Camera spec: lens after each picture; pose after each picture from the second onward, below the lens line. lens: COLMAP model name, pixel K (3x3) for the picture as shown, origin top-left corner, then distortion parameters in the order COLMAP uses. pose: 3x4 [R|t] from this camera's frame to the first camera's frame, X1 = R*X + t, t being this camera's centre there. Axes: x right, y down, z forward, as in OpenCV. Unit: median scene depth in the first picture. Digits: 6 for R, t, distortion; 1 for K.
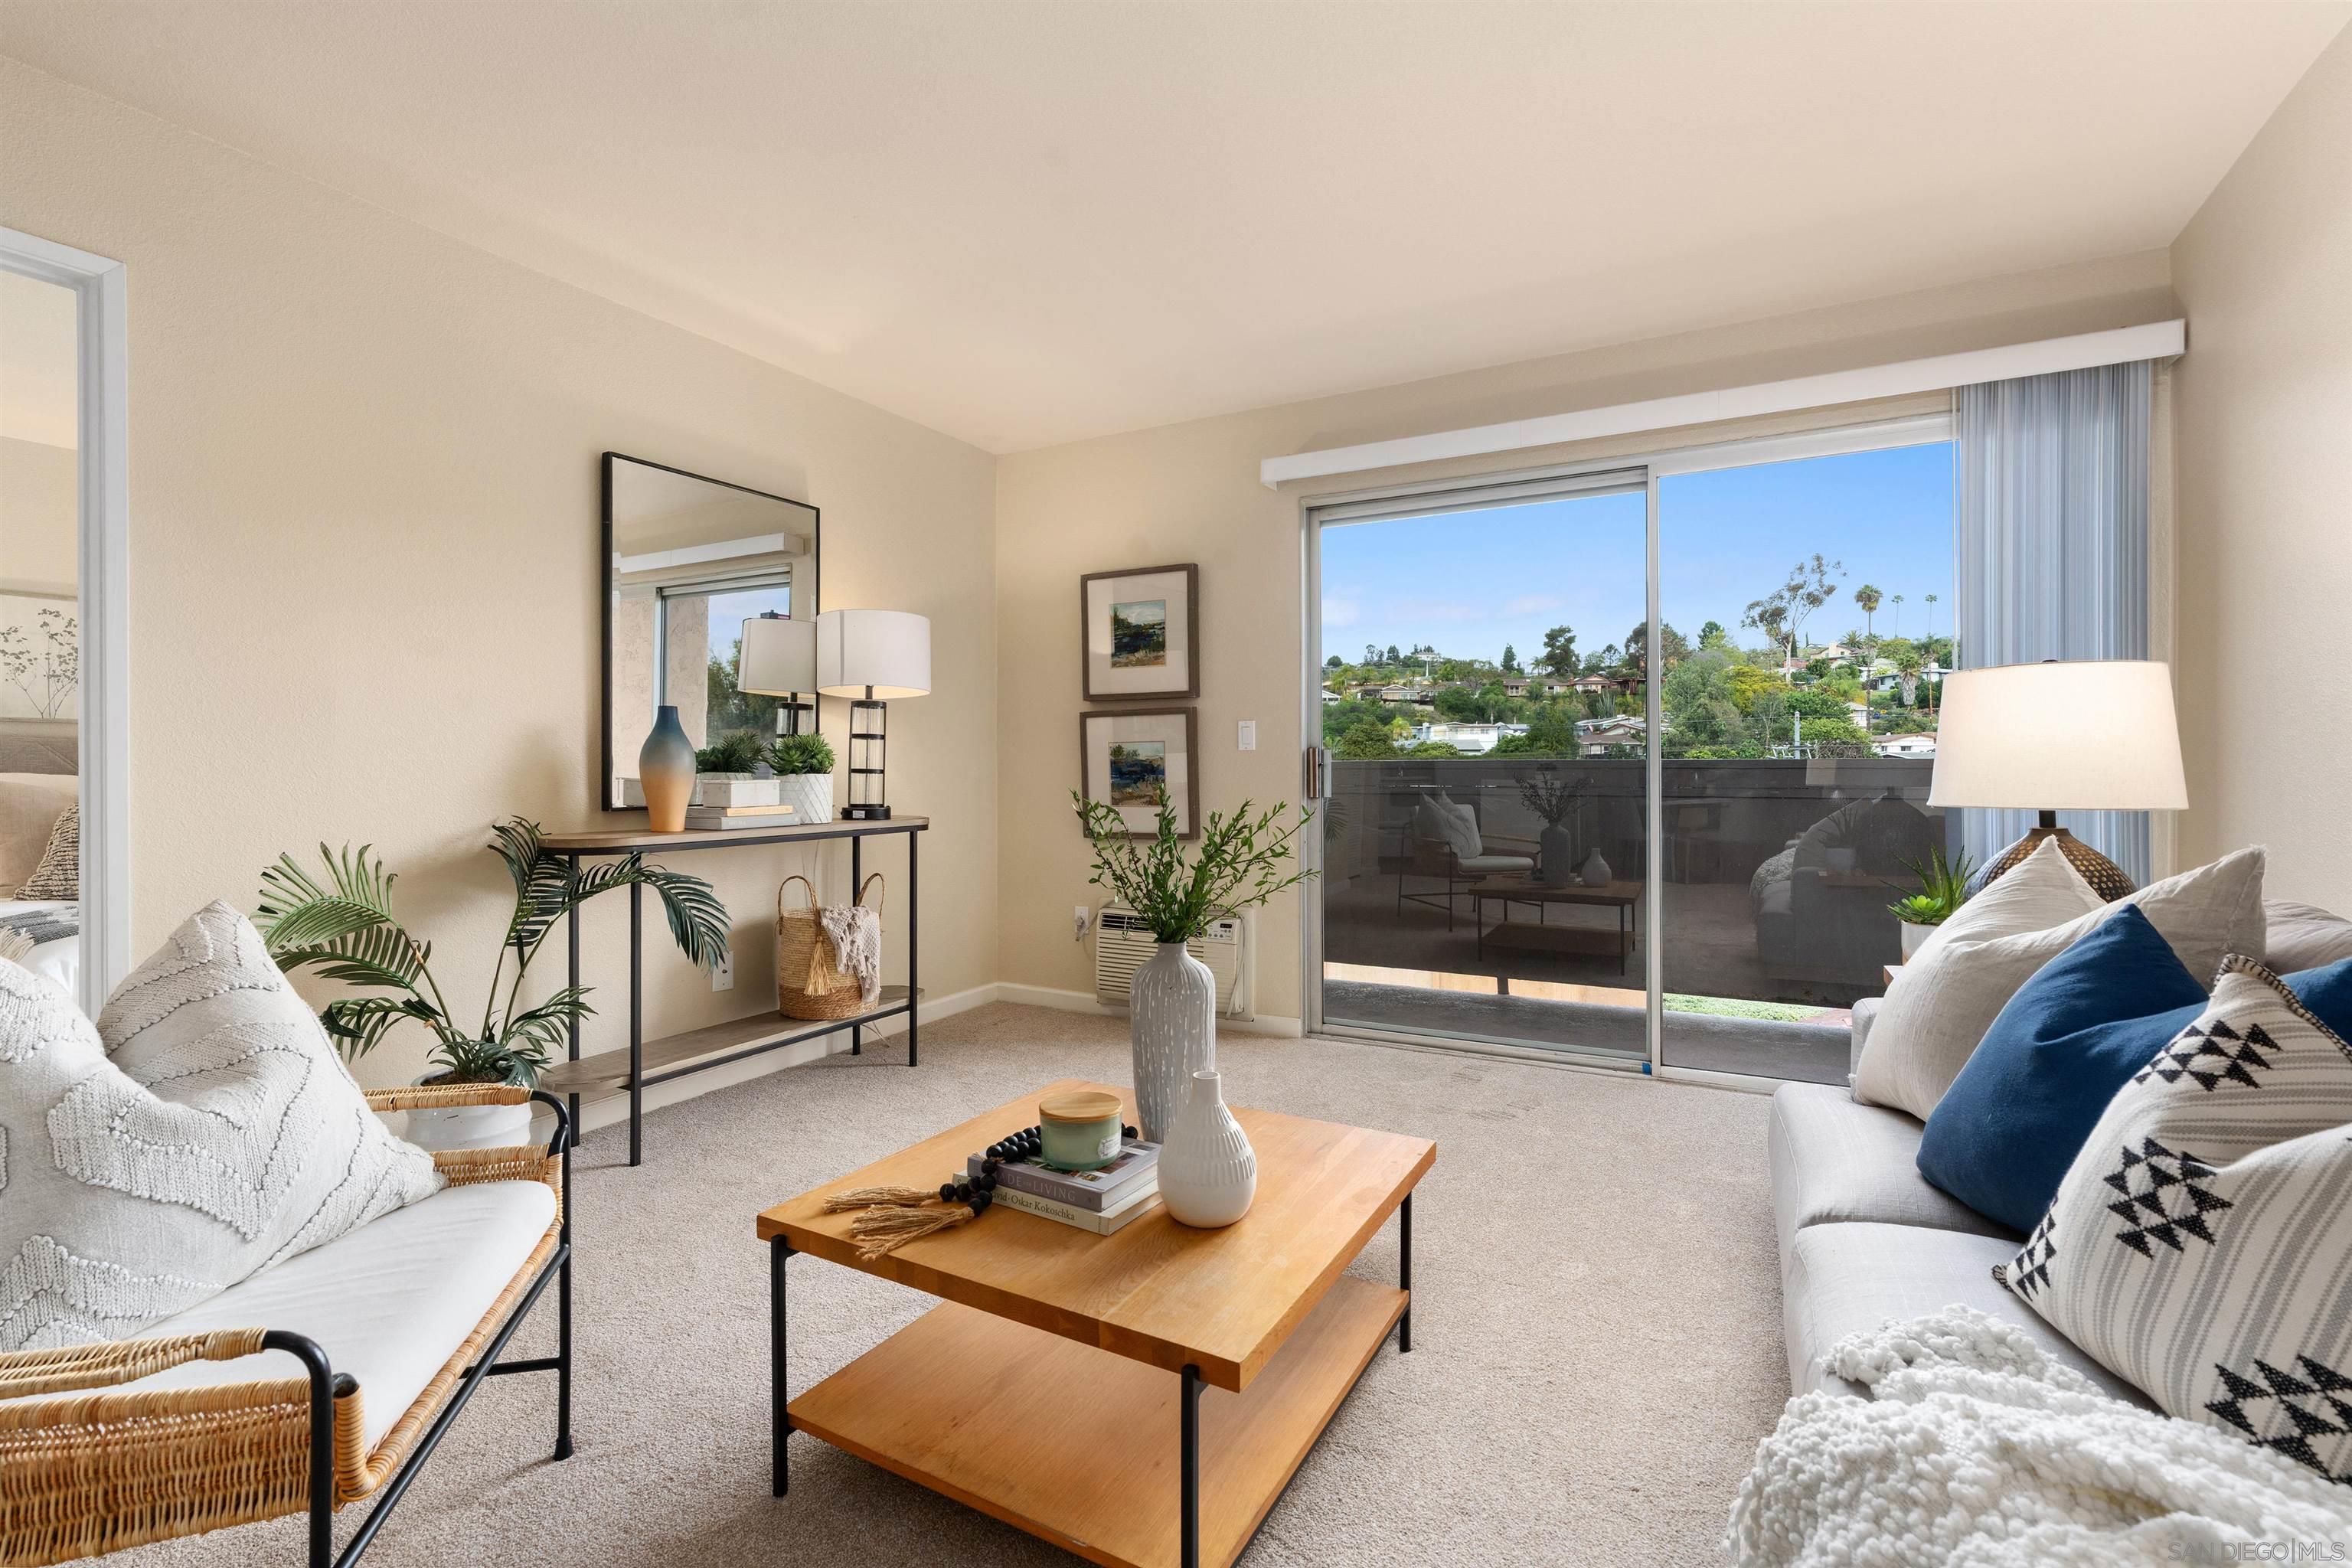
lens RADIAL K [[1055.7, 0, 1167.5], [0, 1055.7, 784.3], [0, 0, 1]] dist [-0.006607, 0.000762]
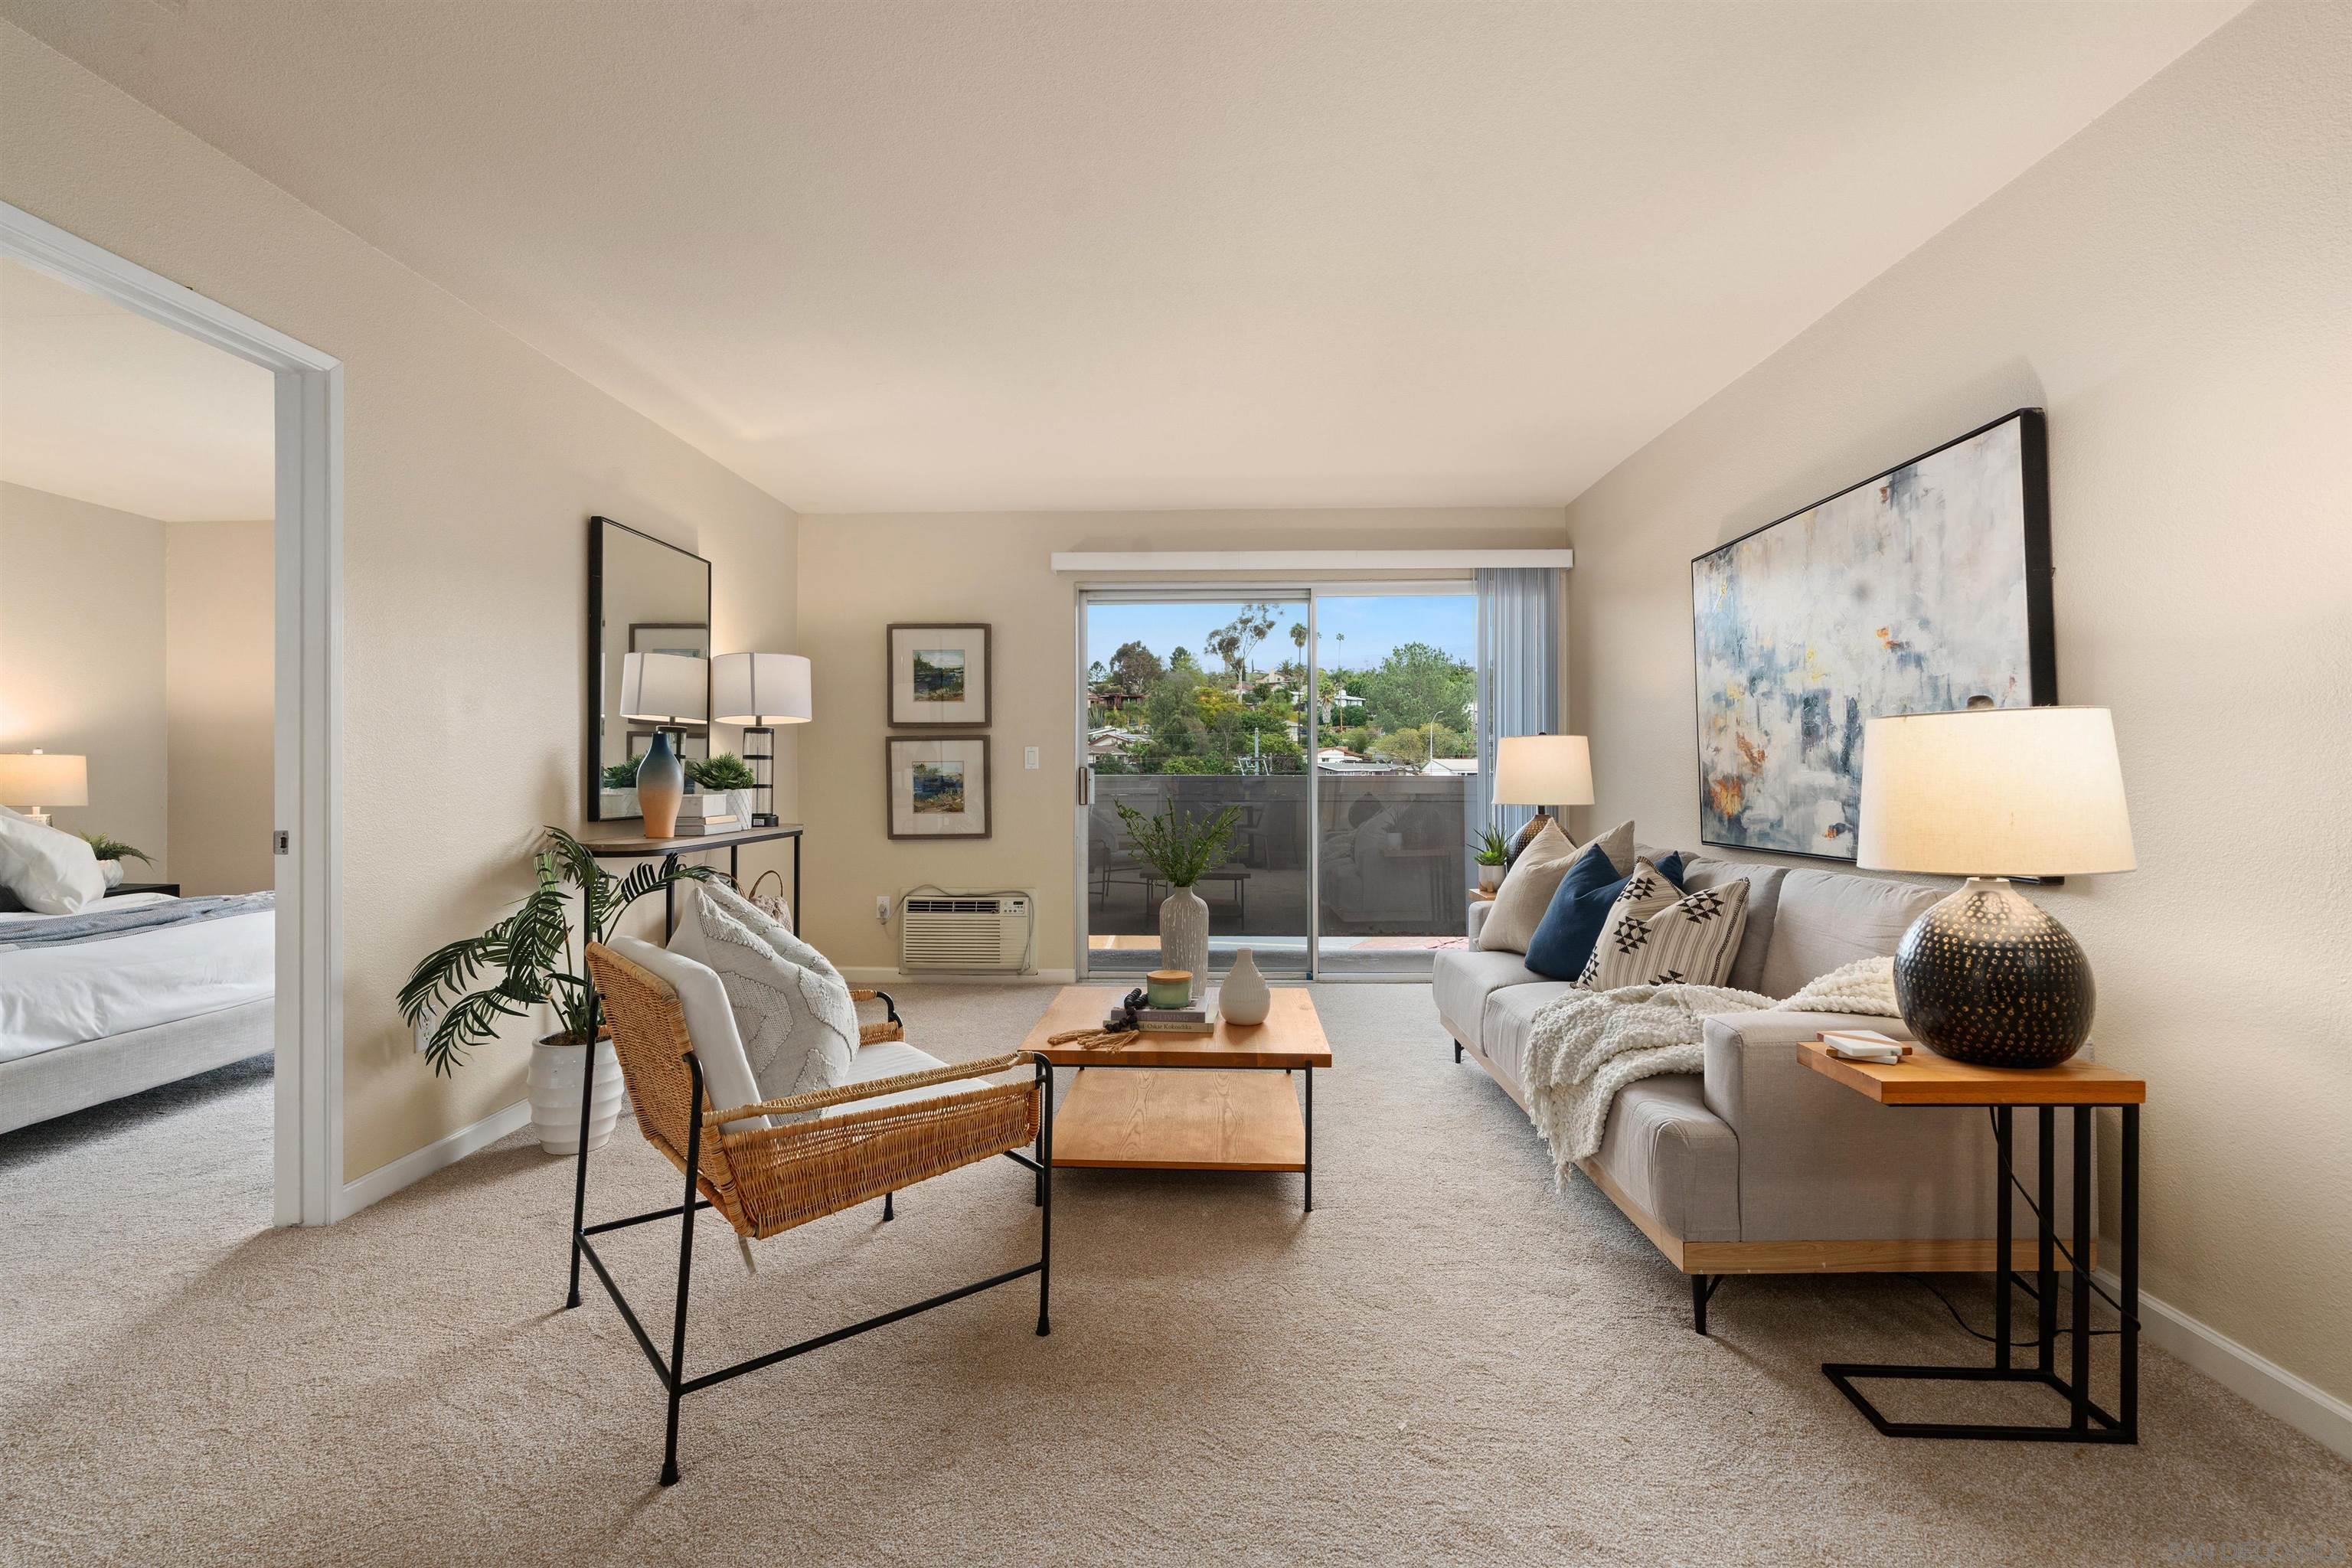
lens RADIAL K [[1056.2, 0, 1171.2], [0, 1056.2, 772.5], [0, 0, 1]] dist [-0.003303, 0.000946]
pose [[0.891505, 0.003052, 0.453000, -0.416752], [0.005093, 0.999847, -0.016758, -0.005502], [-0.452981, 0.017247, 0.891353, -0.287028]]
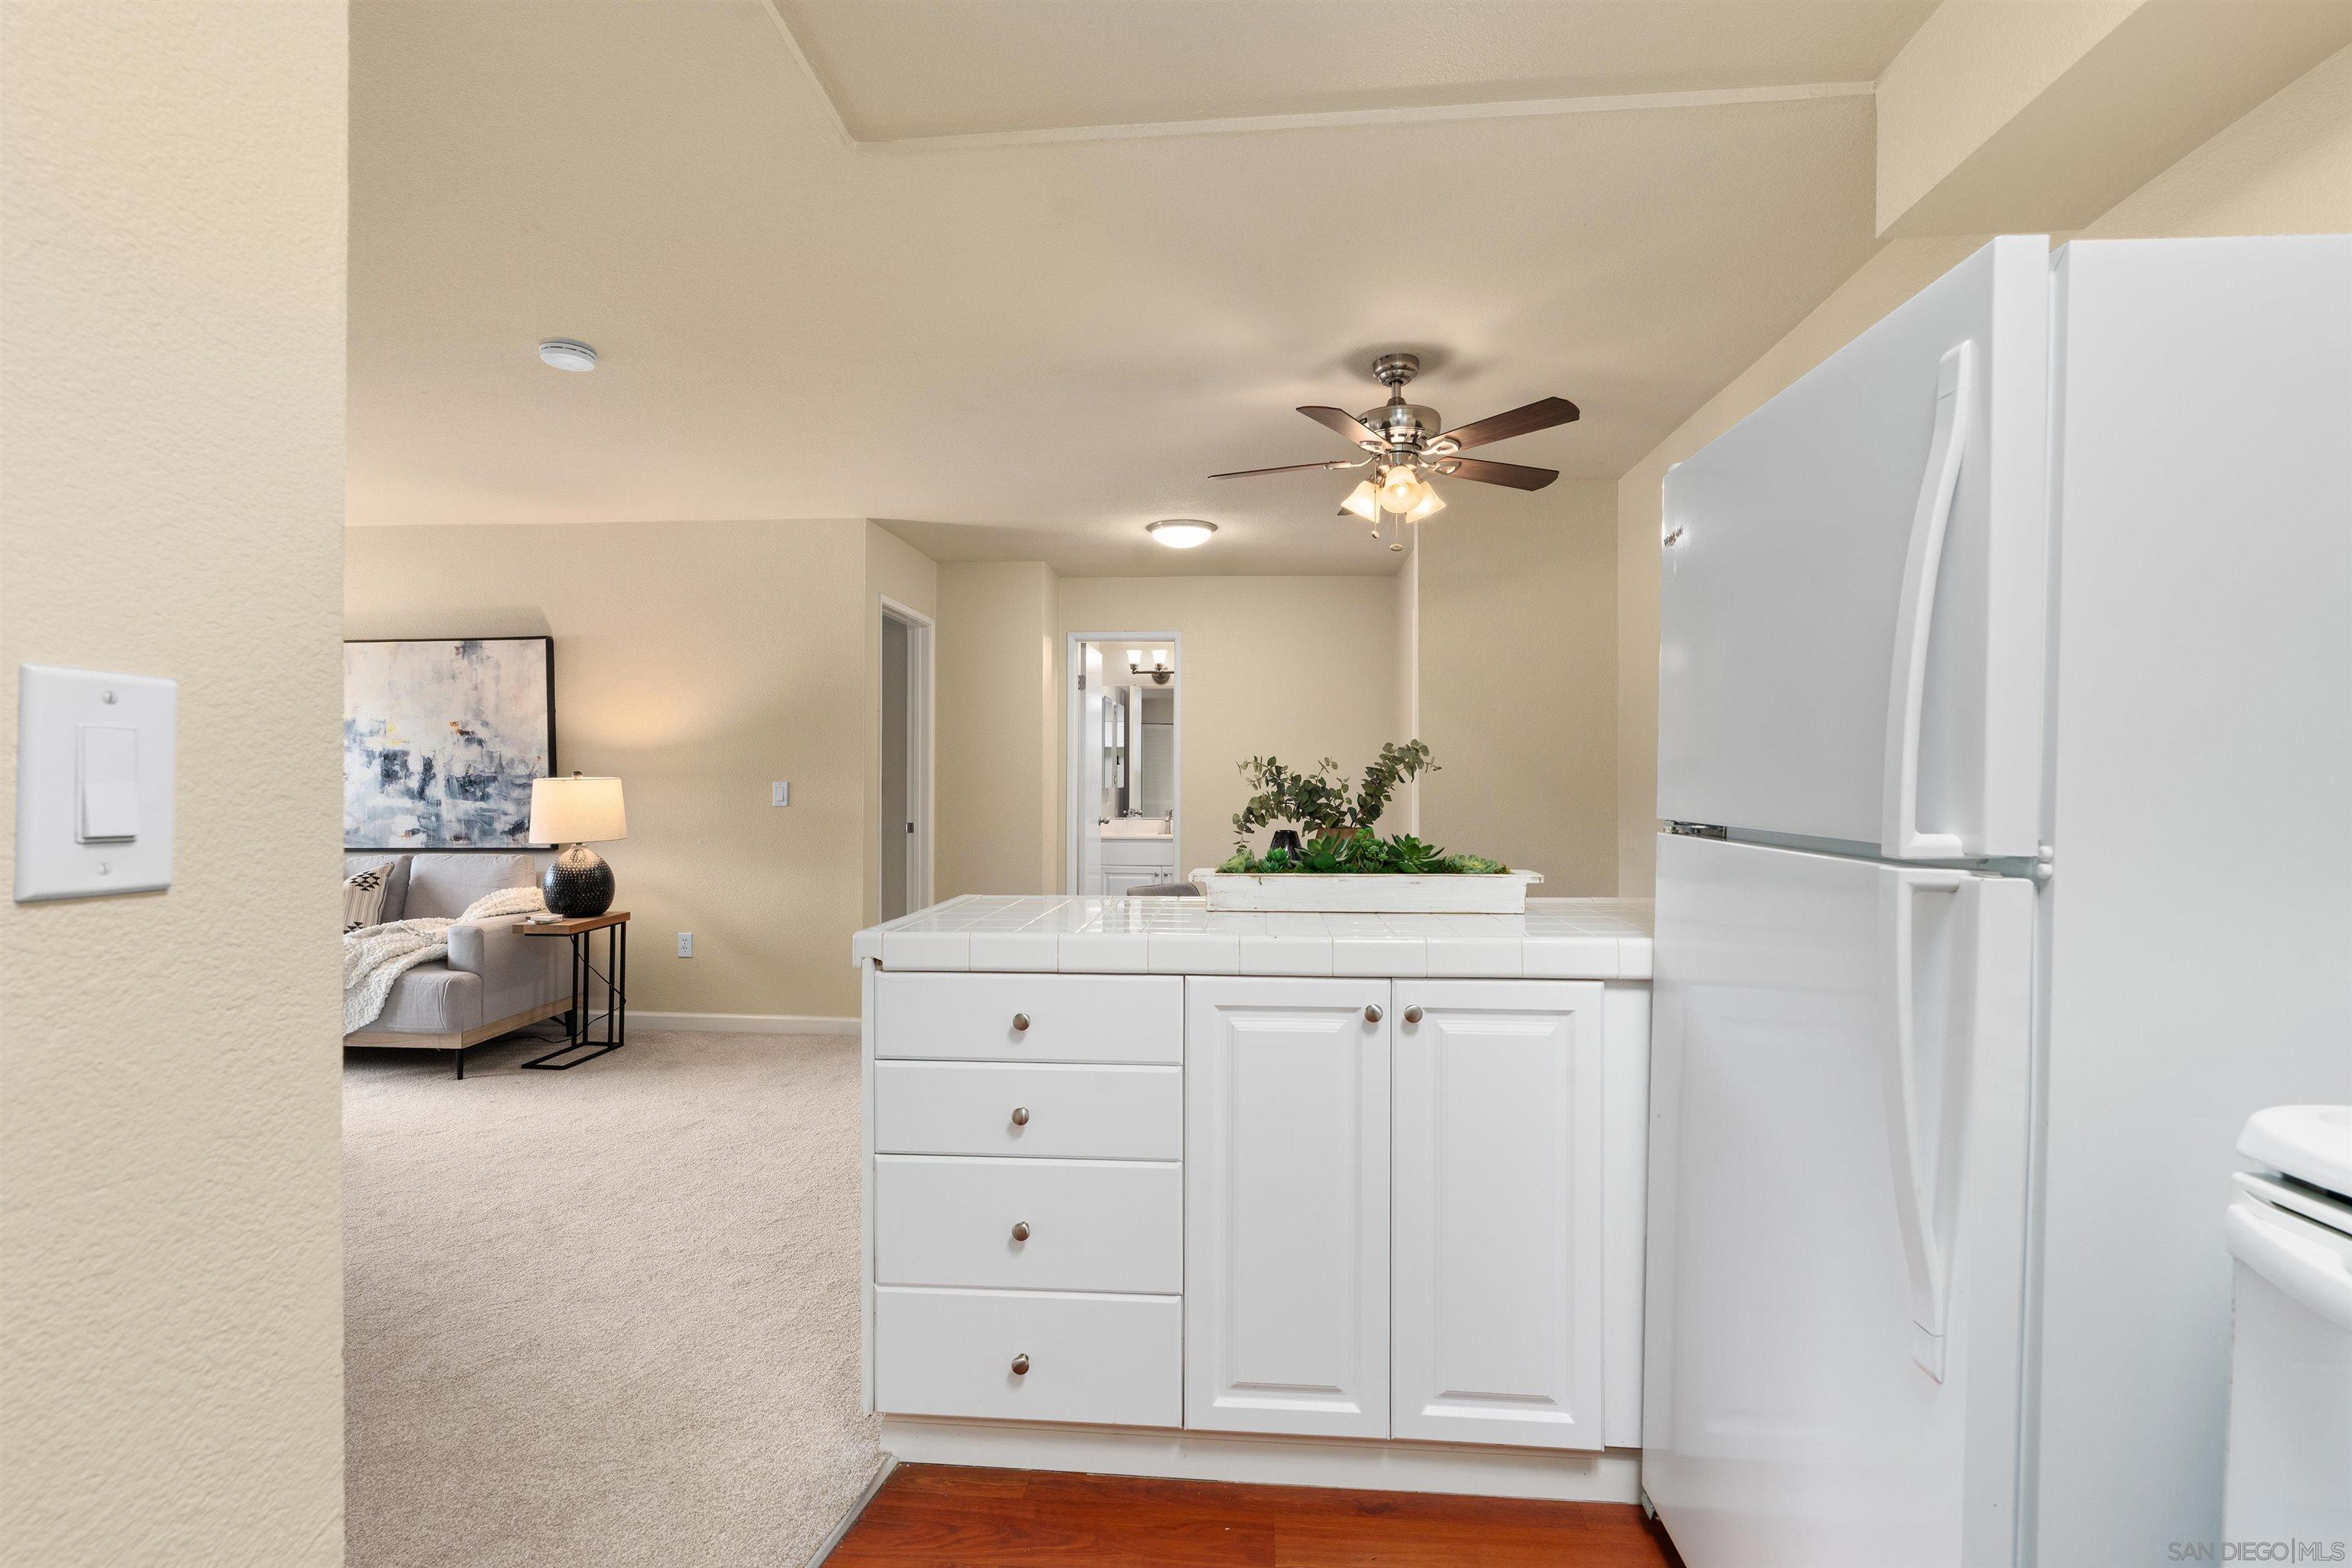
lens RADIAL K [[1055.7, 0, 1167.5], [0, 1055.7, 784.3], [0, 0, 1]] dist [-0.006607, 0.000762]
pose [[-0.402605, 0.002197, 0.915371, -1.280296], [0.012434, 0.999918, 0.003069, -0.028322], [-0.915289, 0.012617, -0.402600, -0.149603]]
